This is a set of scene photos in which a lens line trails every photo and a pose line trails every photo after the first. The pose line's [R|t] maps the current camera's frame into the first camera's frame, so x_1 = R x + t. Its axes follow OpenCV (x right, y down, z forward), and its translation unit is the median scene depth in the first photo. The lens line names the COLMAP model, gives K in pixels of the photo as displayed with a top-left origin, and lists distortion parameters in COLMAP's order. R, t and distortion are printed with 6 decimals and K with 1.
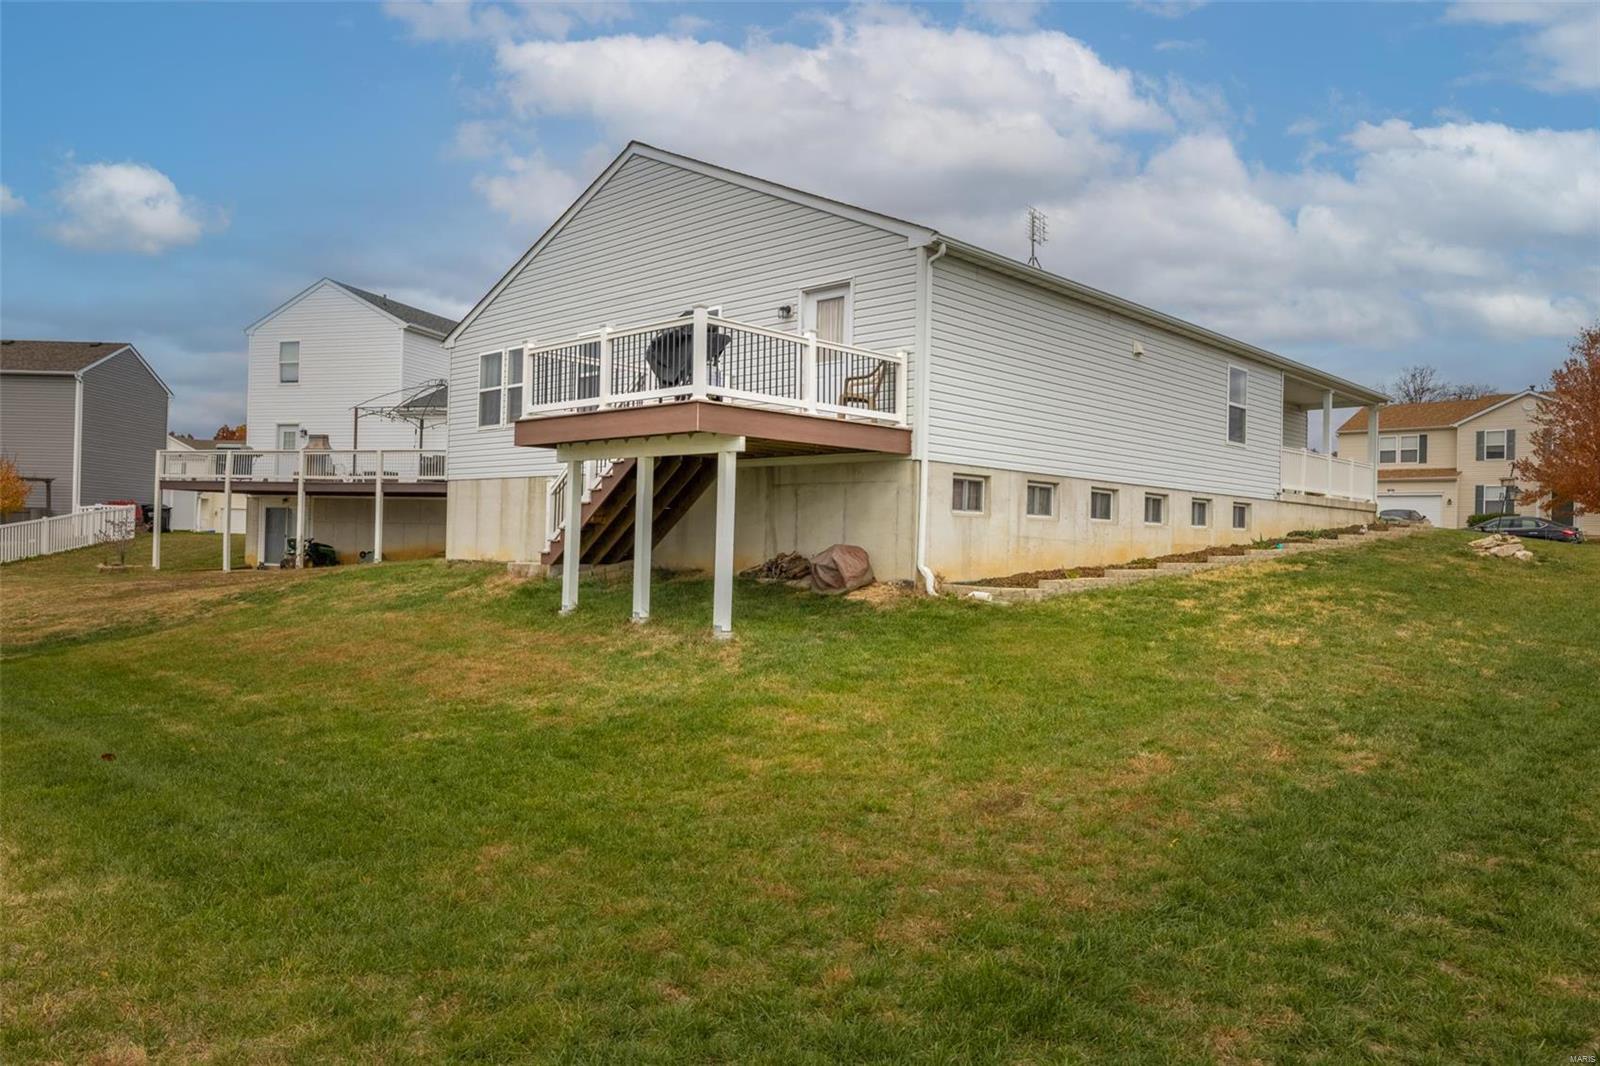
lens RADIAL K [[1090.4, 0, 793.1], [0, 1090.4, 505.2], [0, 0, 1]] dist [0.002446, 0.002038]
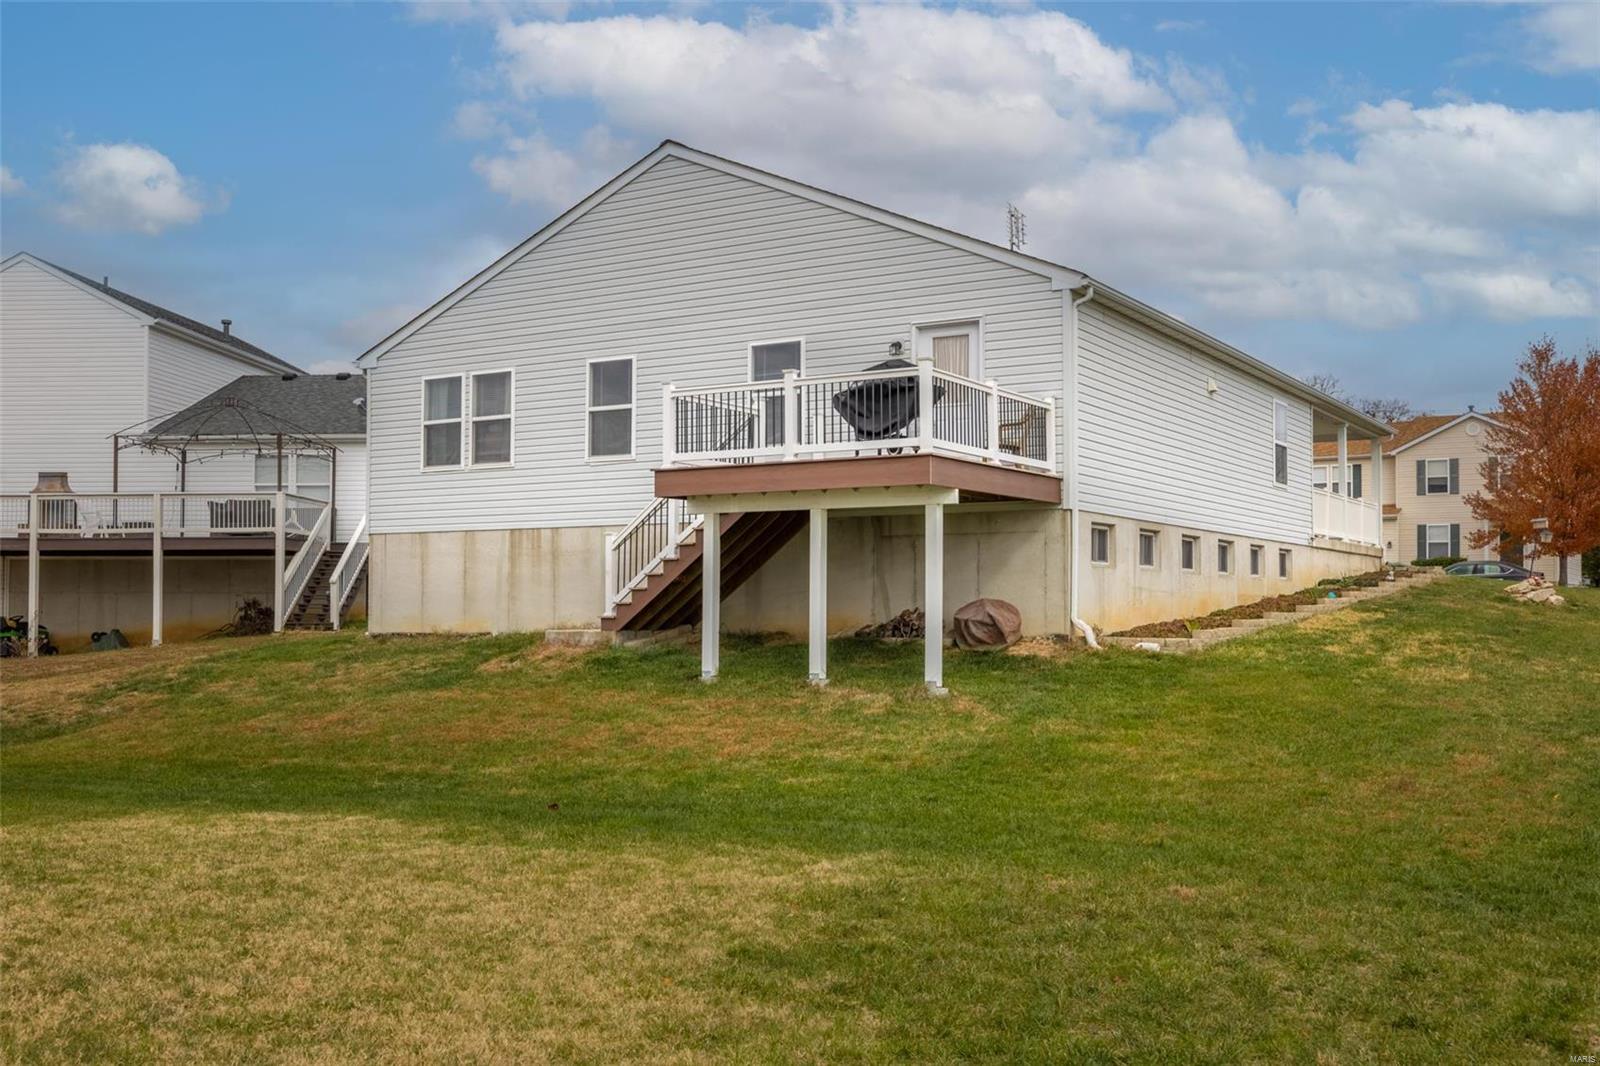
lens RADIAL K [[1576.4, 0, 801.7], [0, 1576.4, 531.9], [0, 0, 1]] dist [-0.004891, 0.000000]
pose [[0.974870, -0.010912, 0.222508, -0.361712], [0.014738, 0.999771, -0.015542, -0.002756], [-0.222287, 0.018431, 0.974807, -0.261369]]
